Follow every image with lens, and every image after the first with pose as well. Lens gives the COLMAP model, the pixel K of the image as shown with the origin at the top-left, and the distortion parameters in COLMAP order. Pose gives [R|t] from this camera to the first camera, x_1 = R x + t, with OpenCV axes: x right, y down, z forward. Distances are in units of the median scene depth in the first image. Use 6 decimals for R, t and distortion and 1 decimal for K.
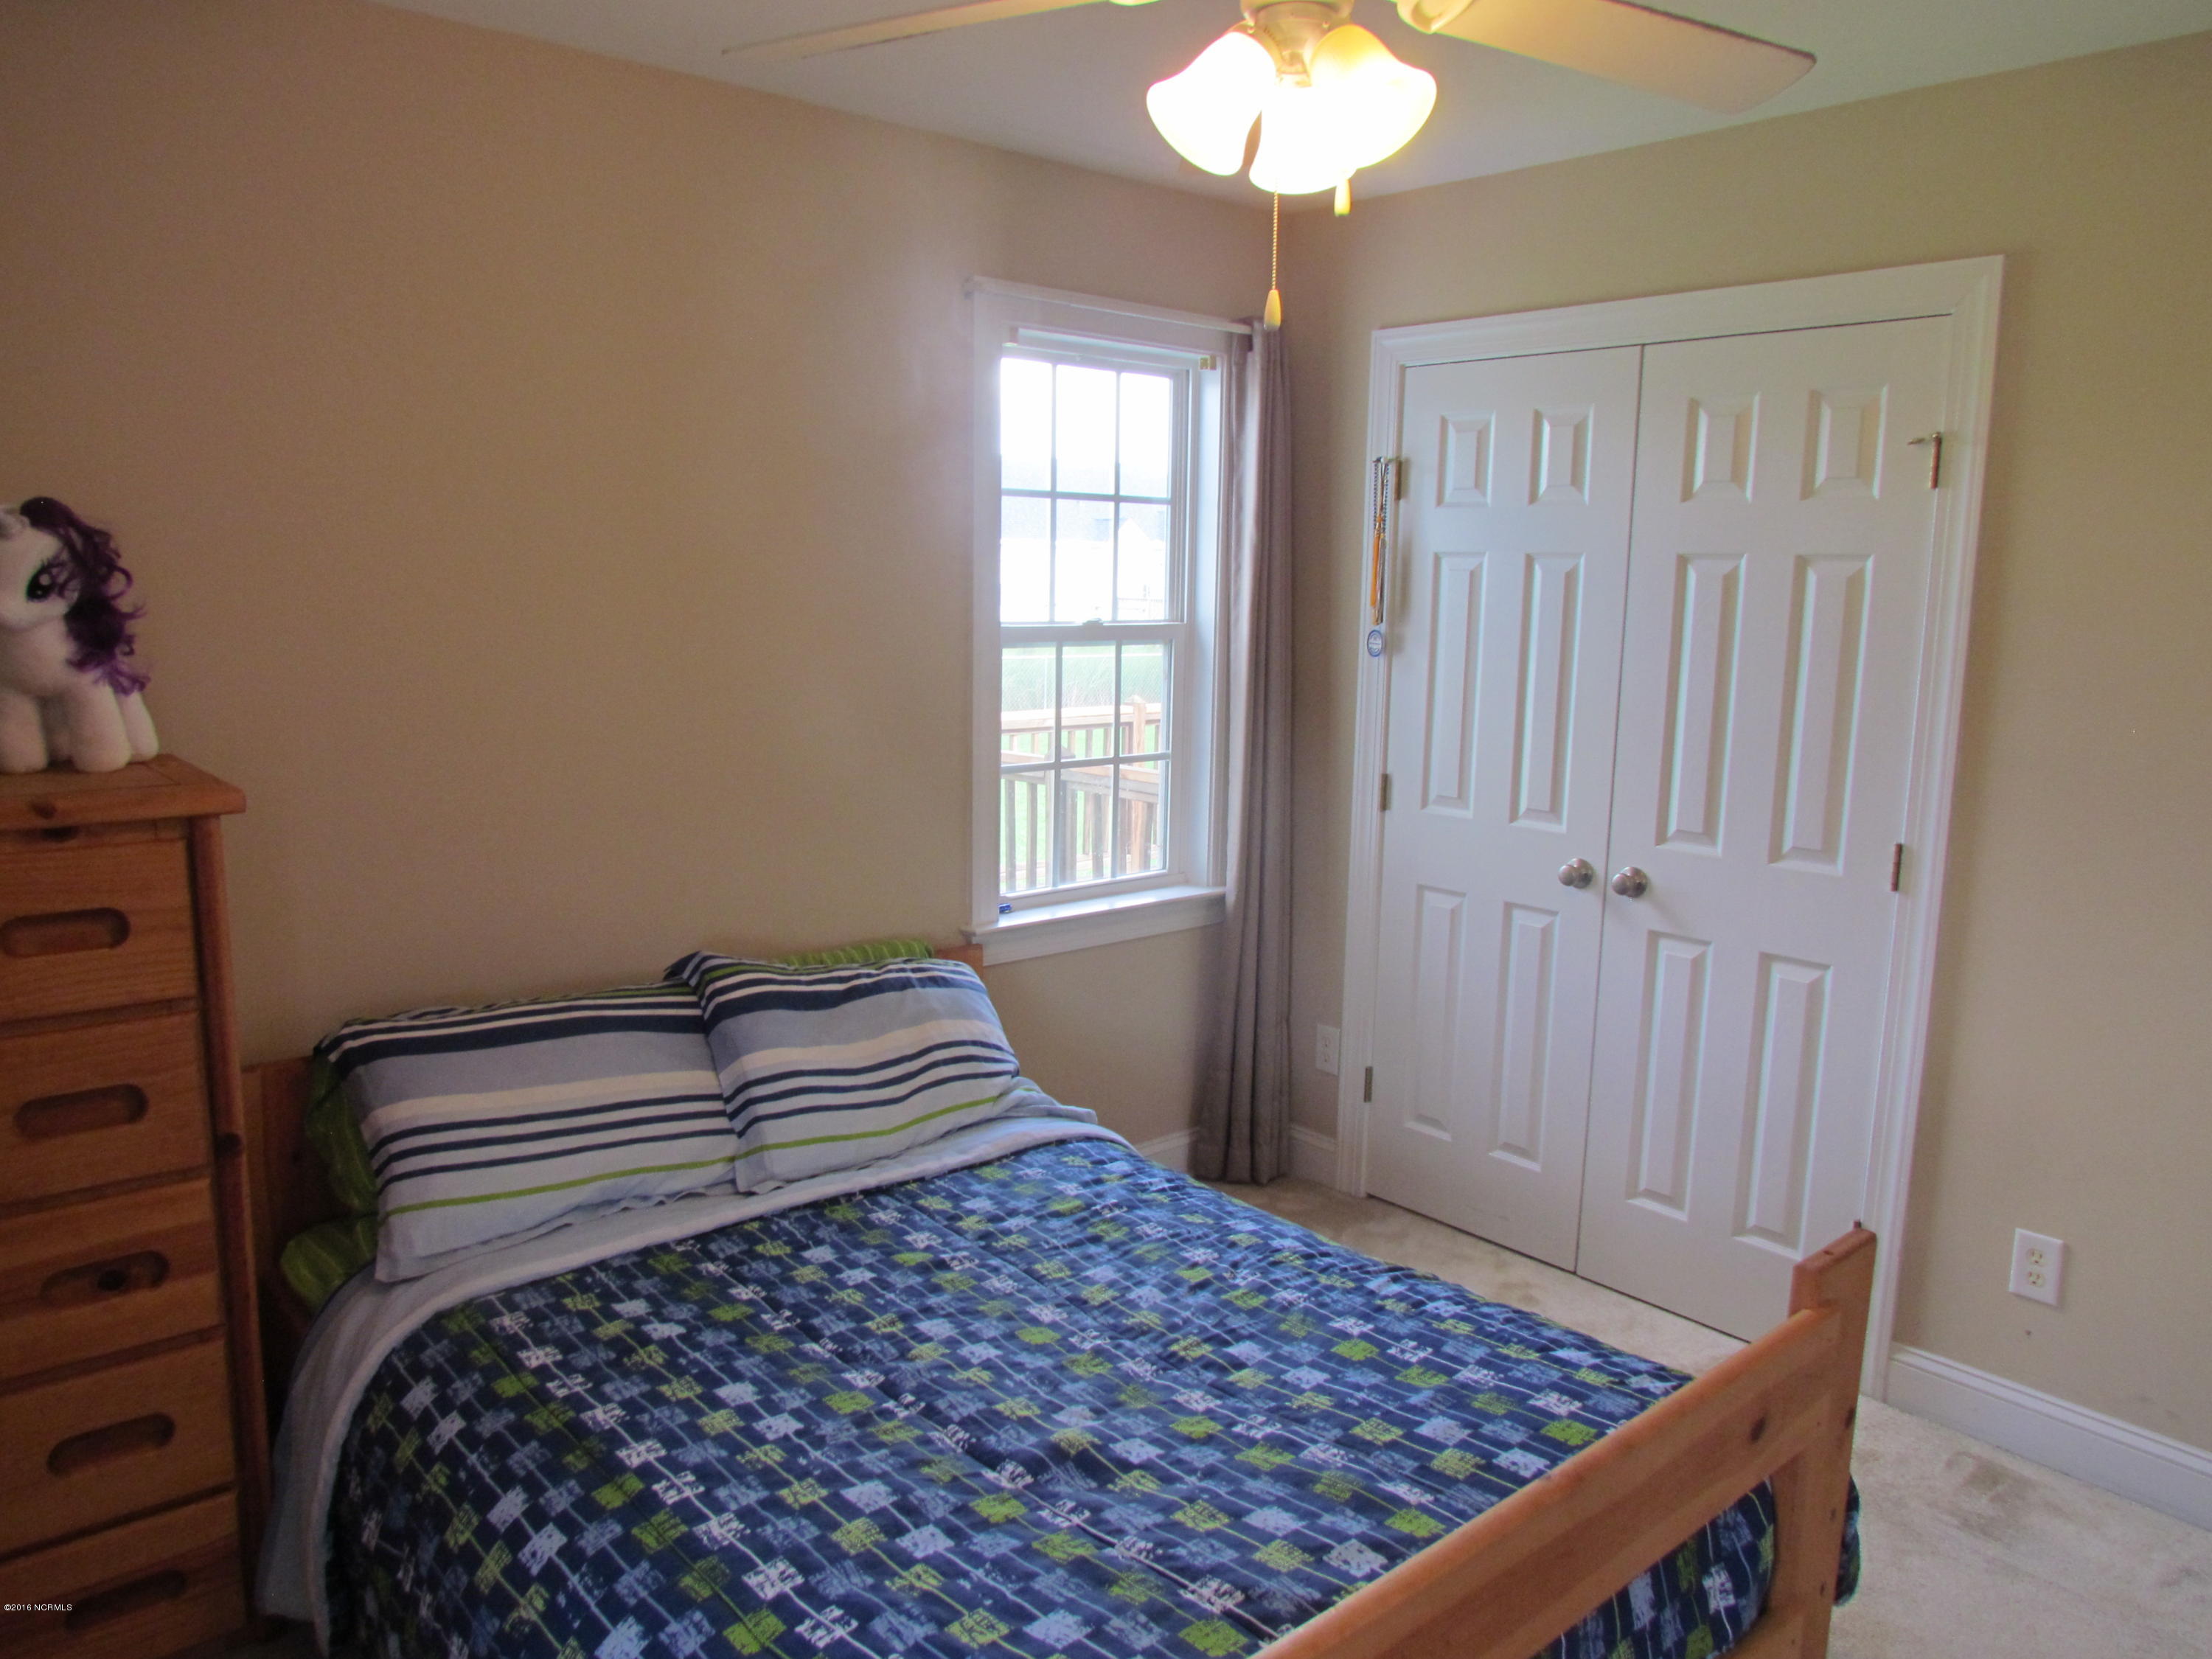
lens RADIAL K [[1561.3, 0, 1103.6], [0, 1561.3, 833.2], [0, 0, 1]] dist [-0.024570, -0.001207]
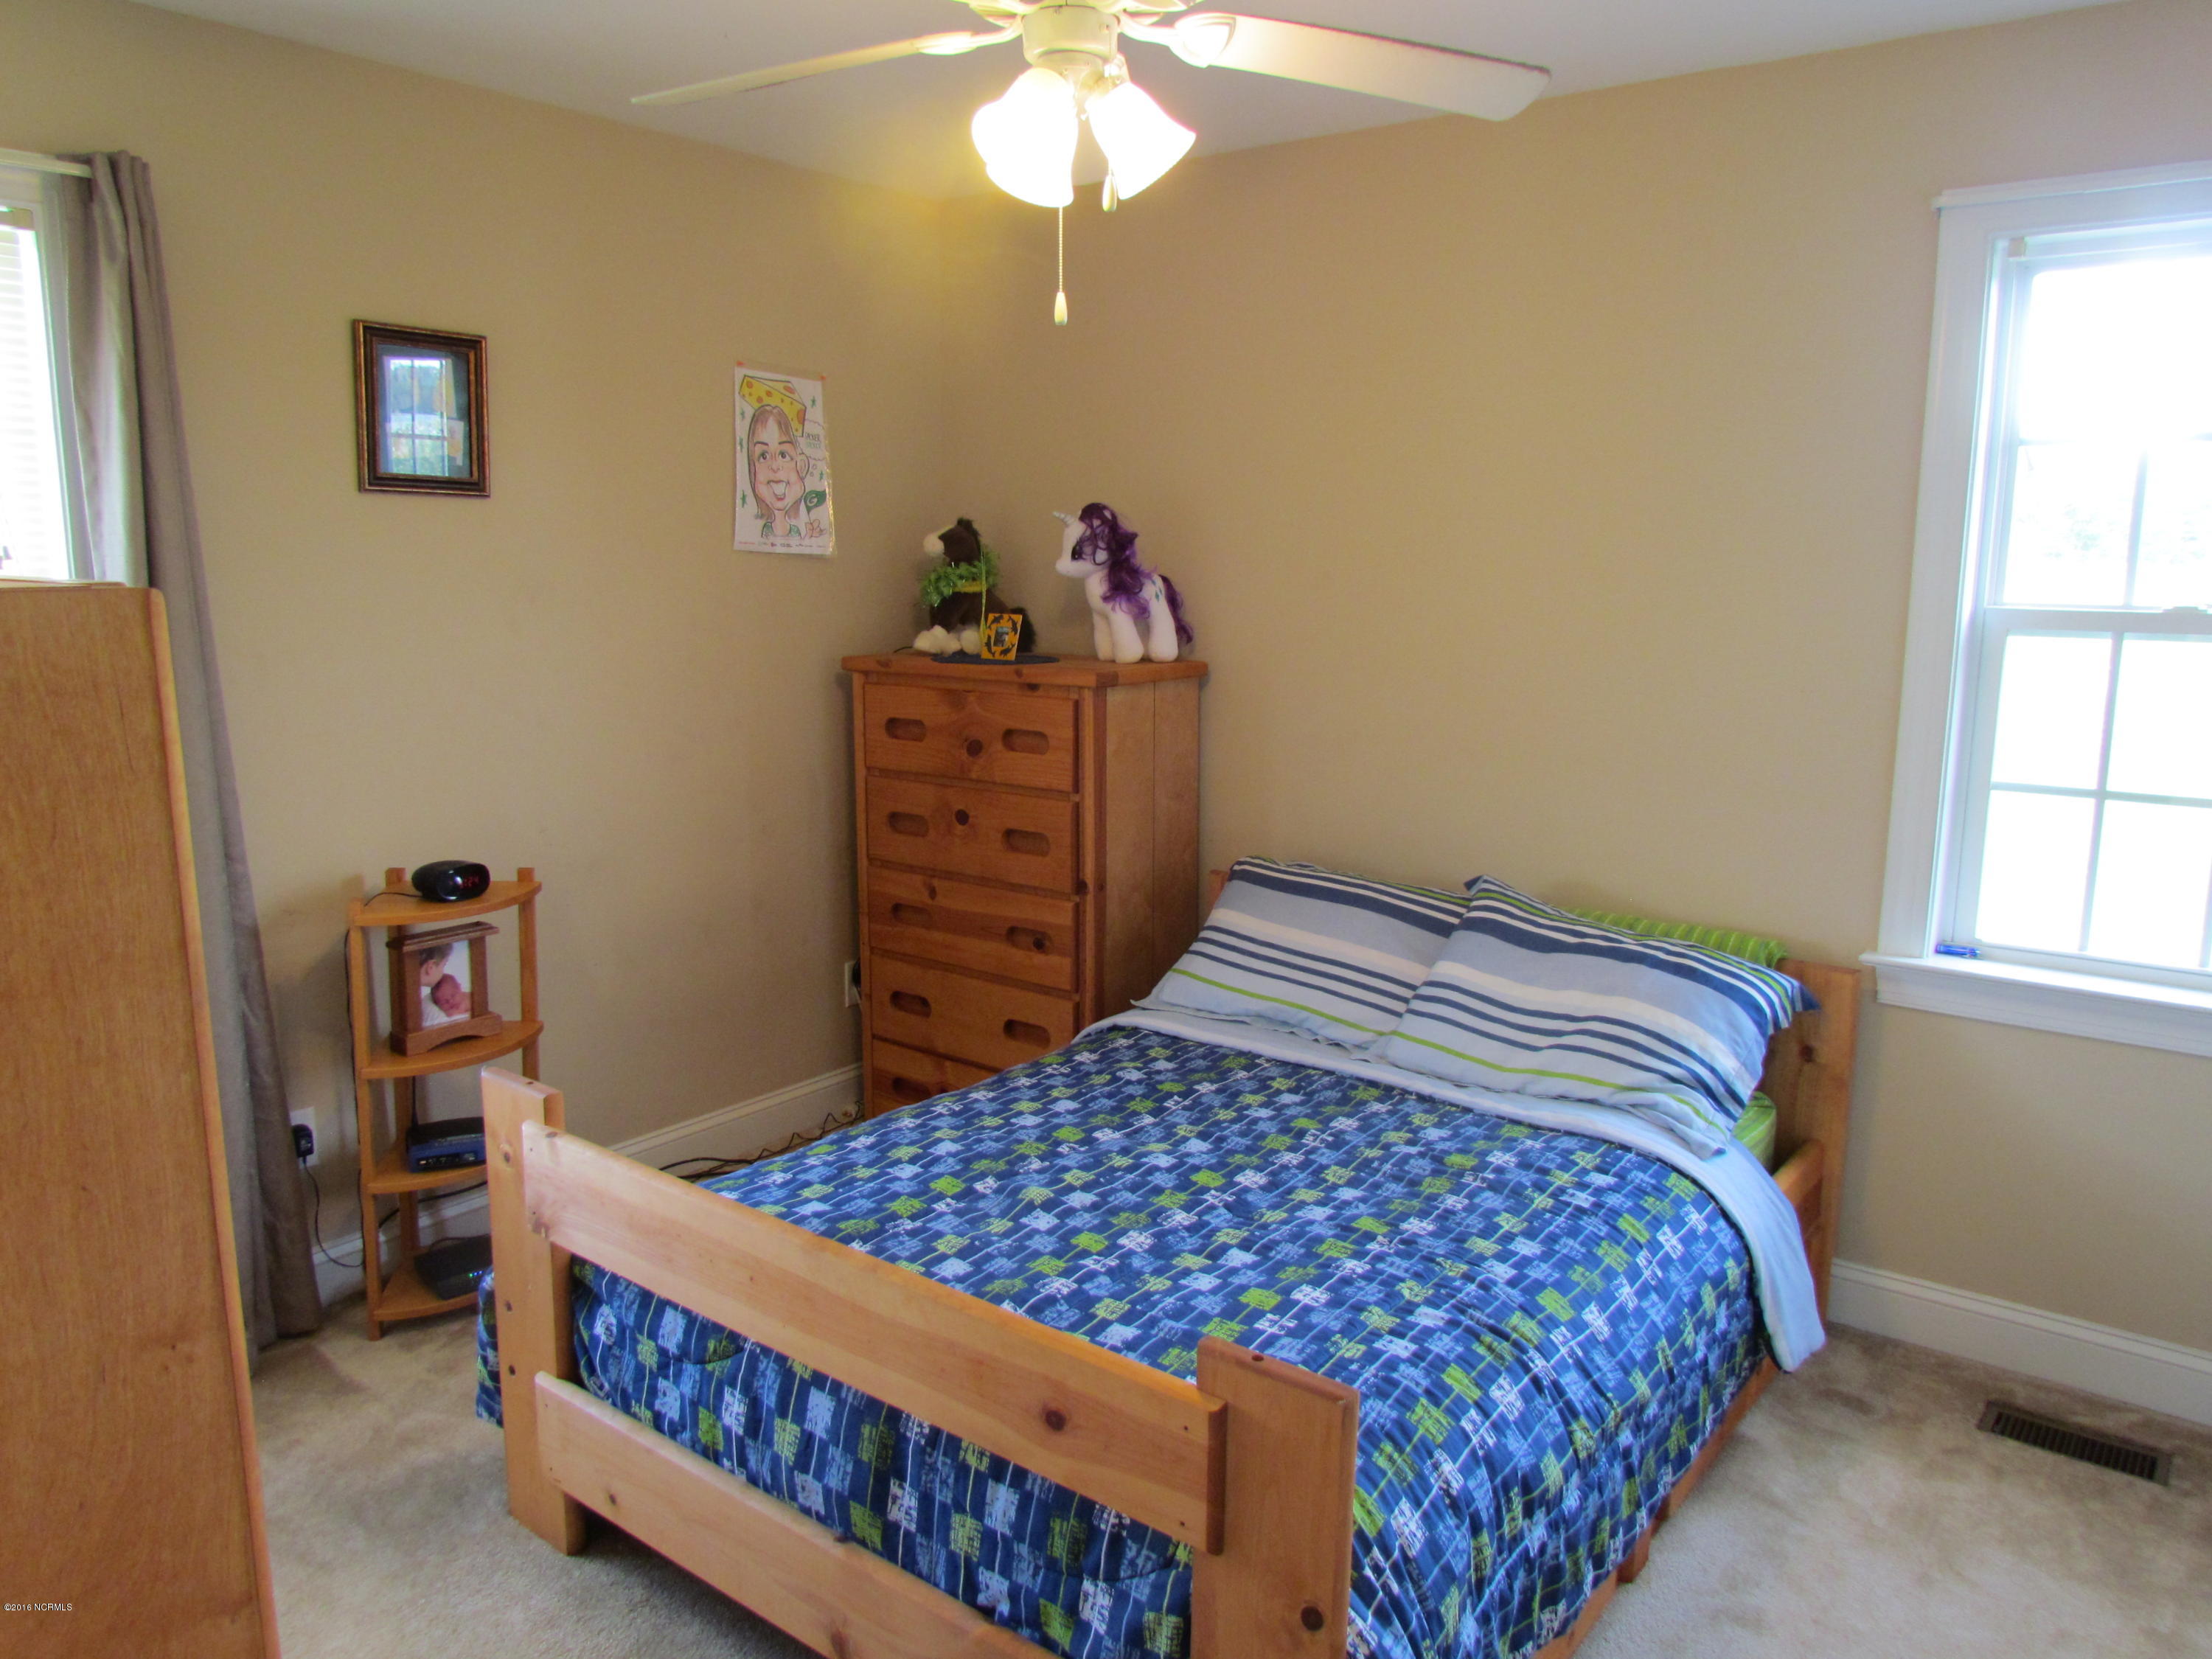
lens RADIAL K [[1561.3, 0, 1103.9], [0, 1561.3, 823.2], [0, 0, 1]] dist [-0.024570, -0.001207]
pose [[0.199025, 0.149944, -0.968455, 0.908072], [-0.164424, 0.979326, 0.117837, -0.057600], [0.966102, 0.135785, 0.219564, 0.548309]]
